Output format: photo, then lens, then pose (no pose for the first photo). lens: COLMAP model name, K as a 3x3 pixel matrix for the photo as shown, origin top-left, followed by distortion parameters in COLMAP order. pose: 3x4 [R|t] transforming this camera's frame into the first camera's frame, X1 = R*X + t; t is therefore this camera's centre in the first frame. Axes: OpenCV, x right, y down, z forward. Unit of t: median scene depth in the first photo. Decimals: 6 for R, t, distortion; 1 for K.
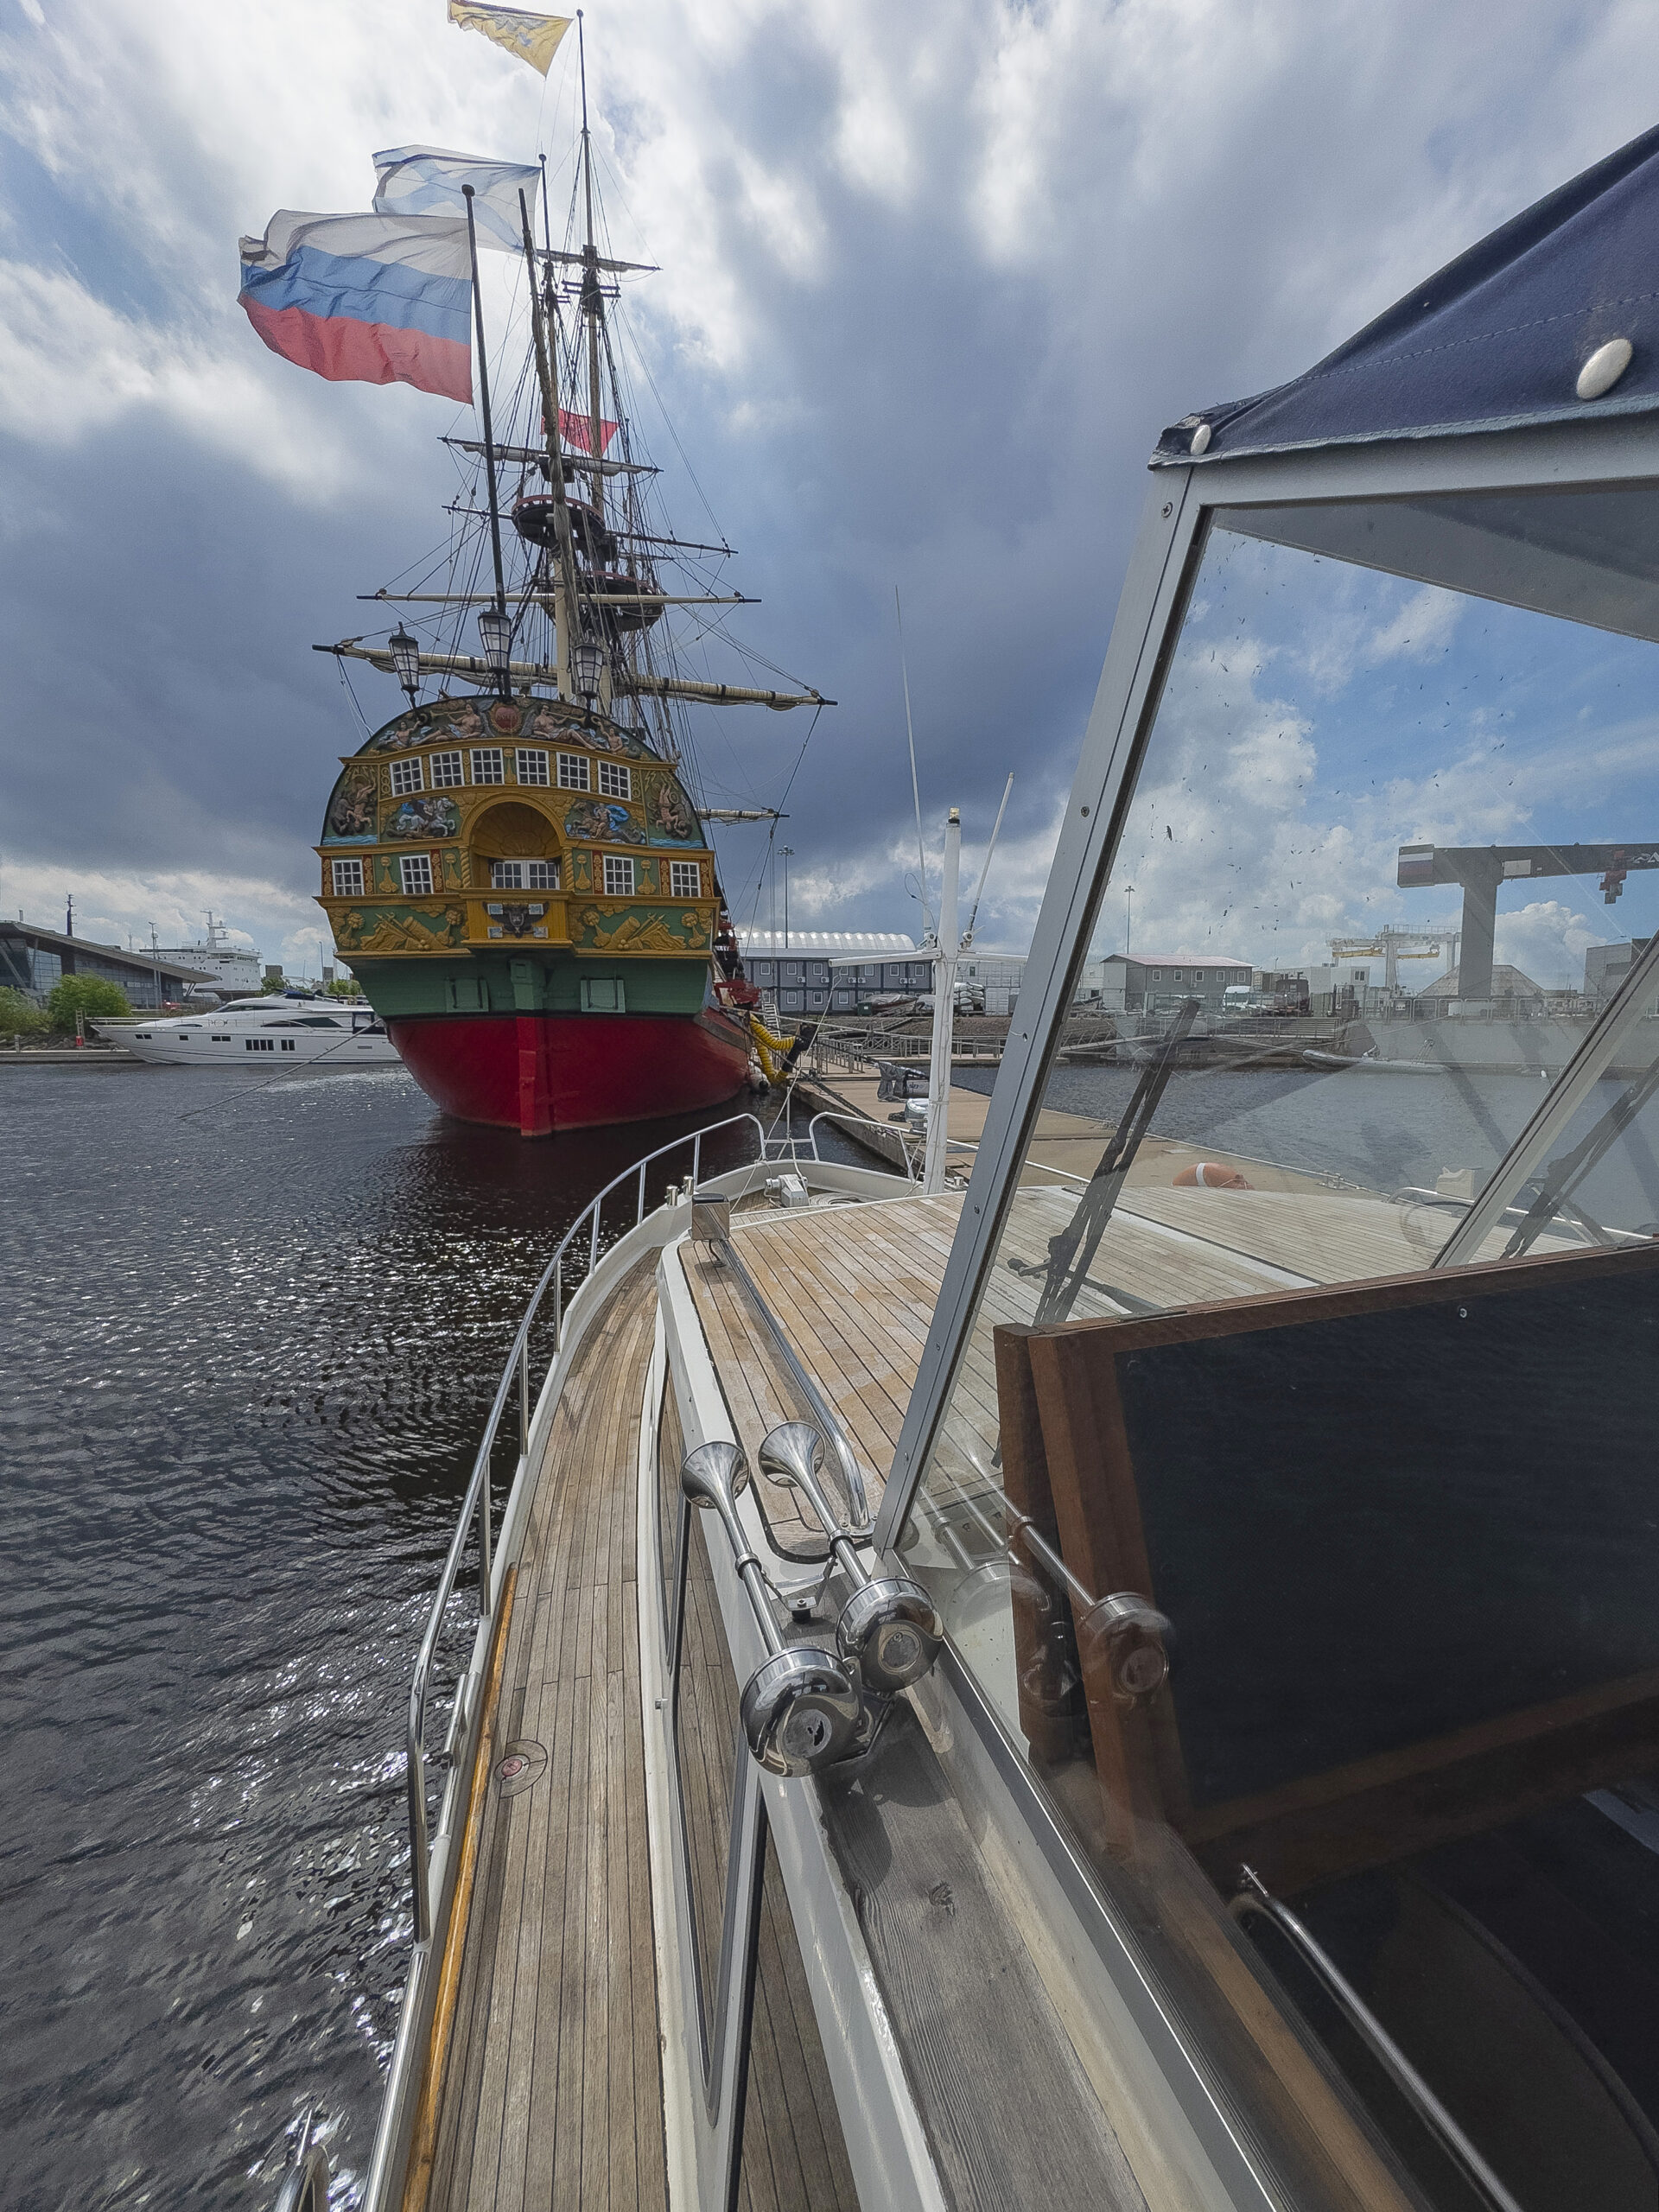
lens RADIAL K [[893.8, 0, 825.5], [0, 893.8, 1100.4], [0, 0, 1]] dist [-0.046474, 0.018667]
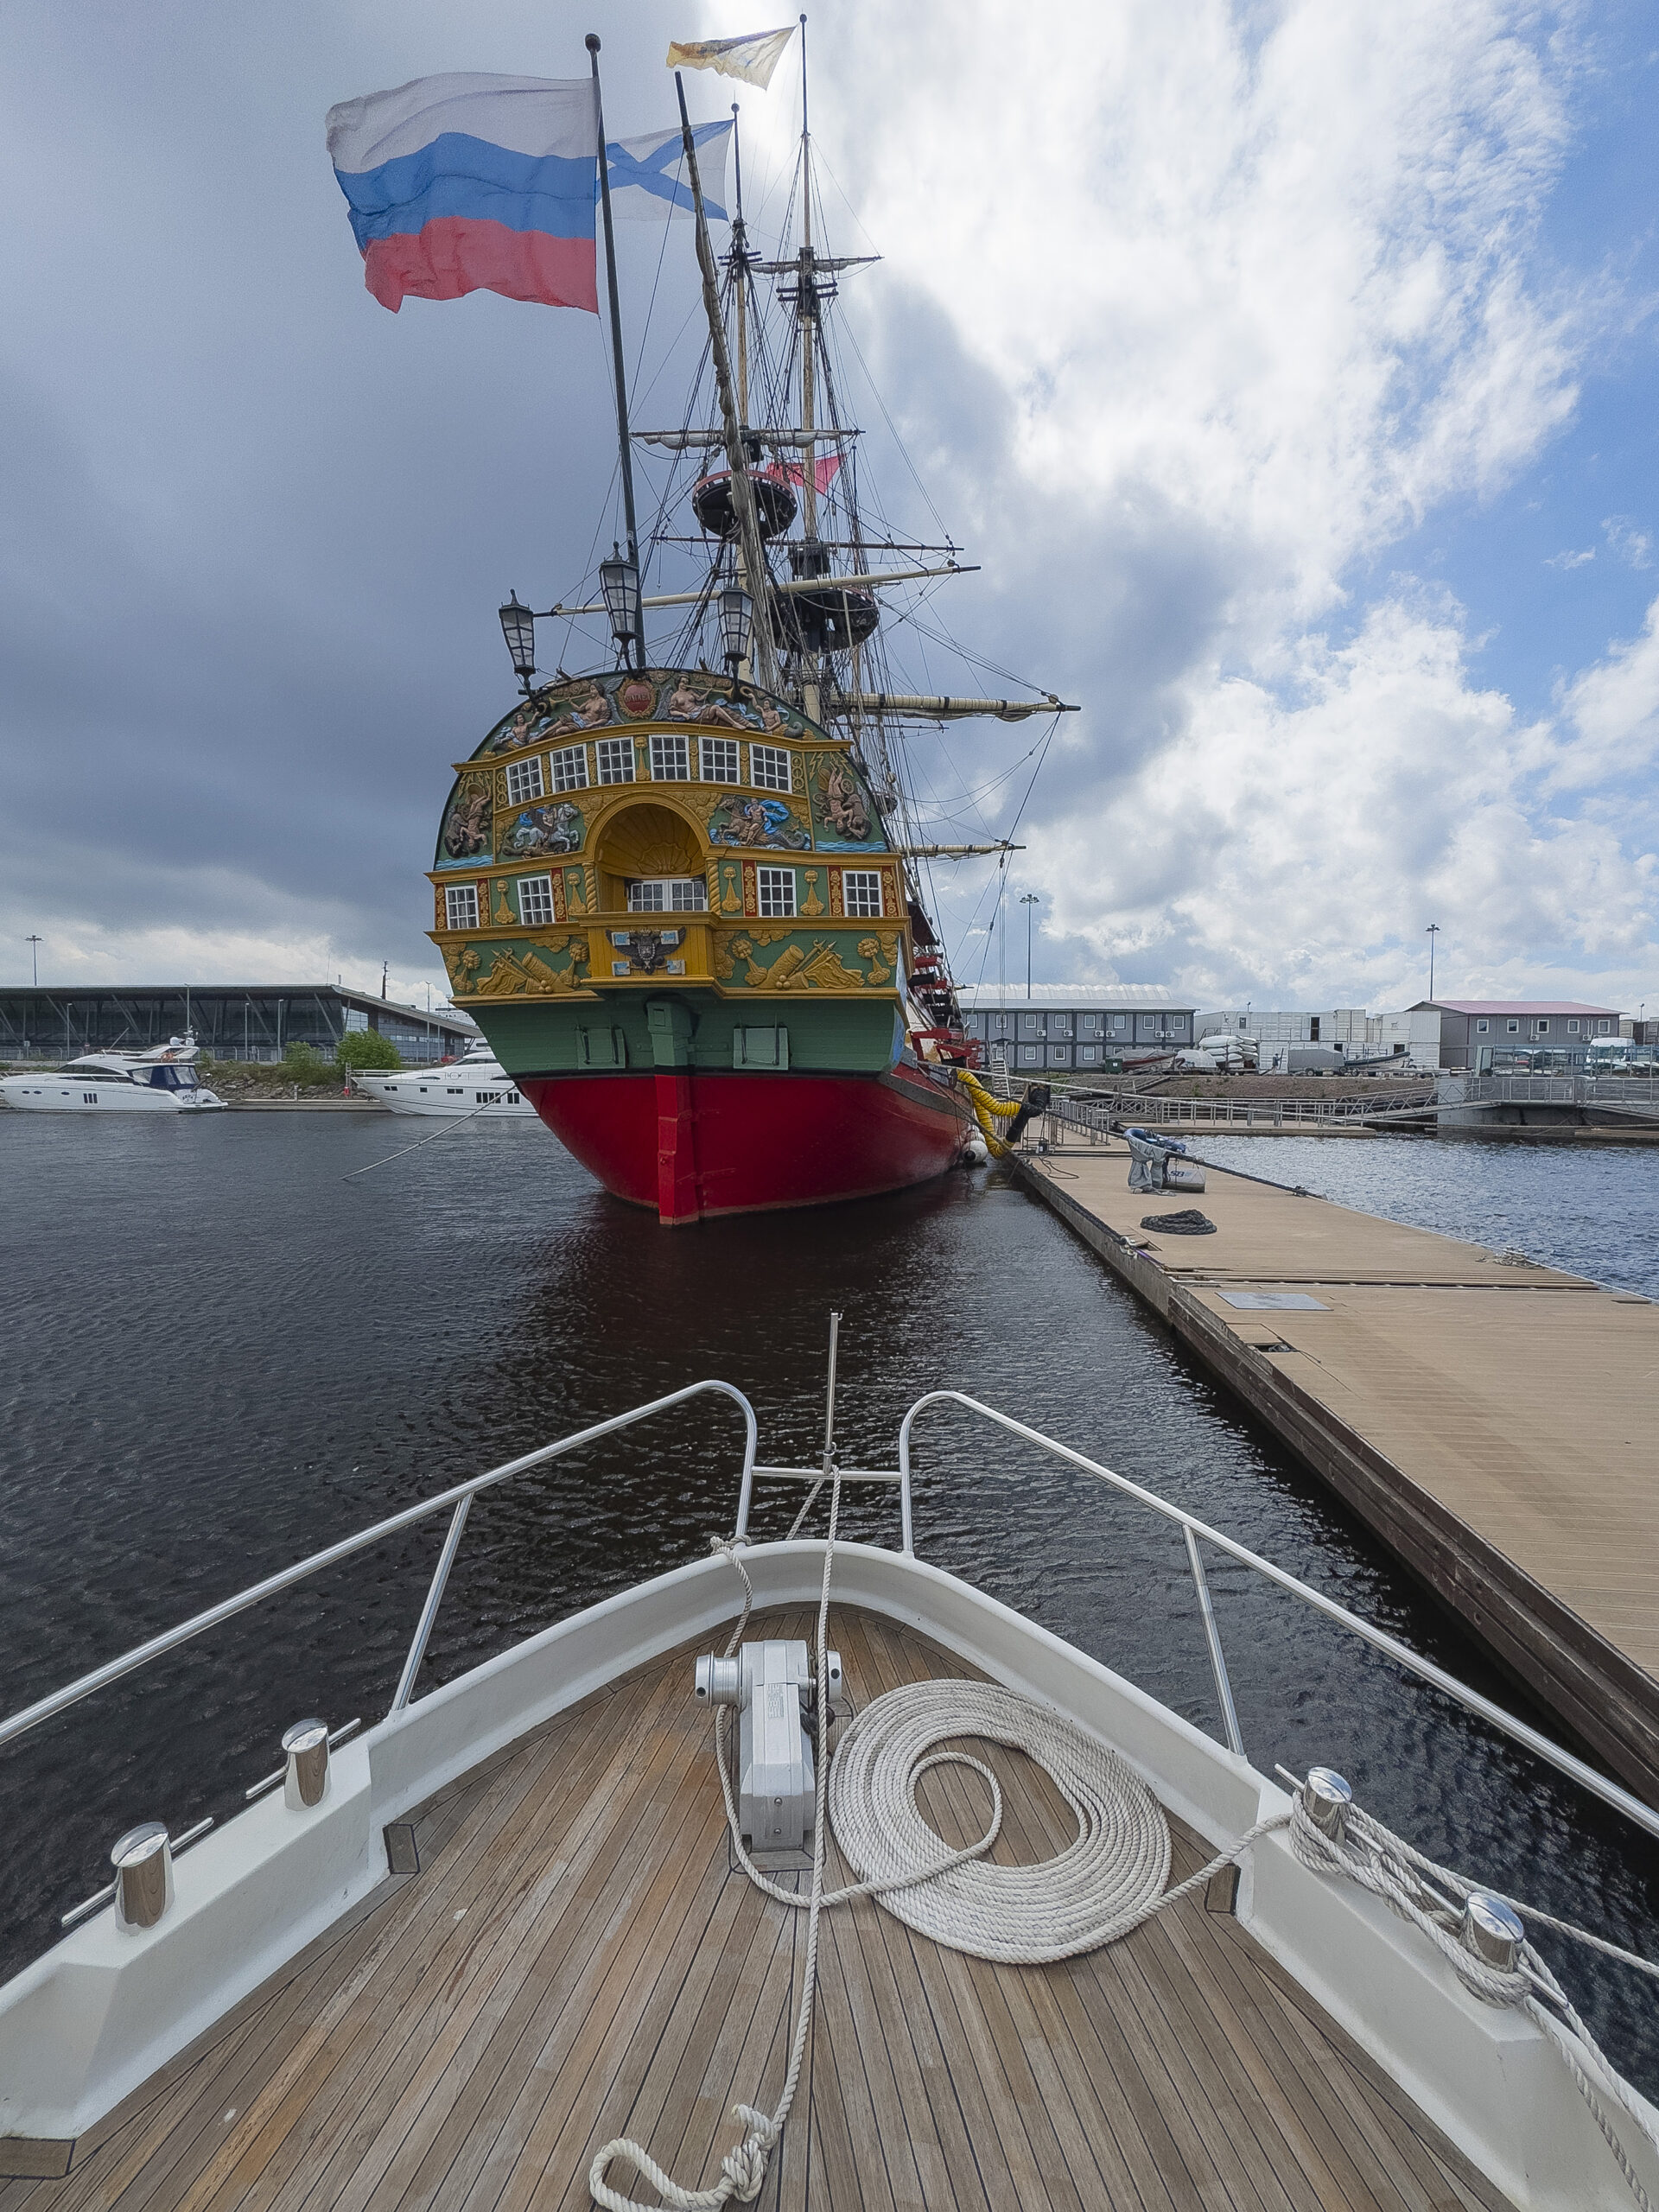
lens RADIAL K [[893.8, 0, 825.5], [0, 893.8, 1100.4], [0, 0, 1]] dist [-0.046474, 0.018667]
pose [[0.963716, 0.013149, -0.266605, 0.015523], [-0.029615, 0.997887, -0.057833, -0.030267], [0.265281, 0.063630, 0.962069, 0.282222]]
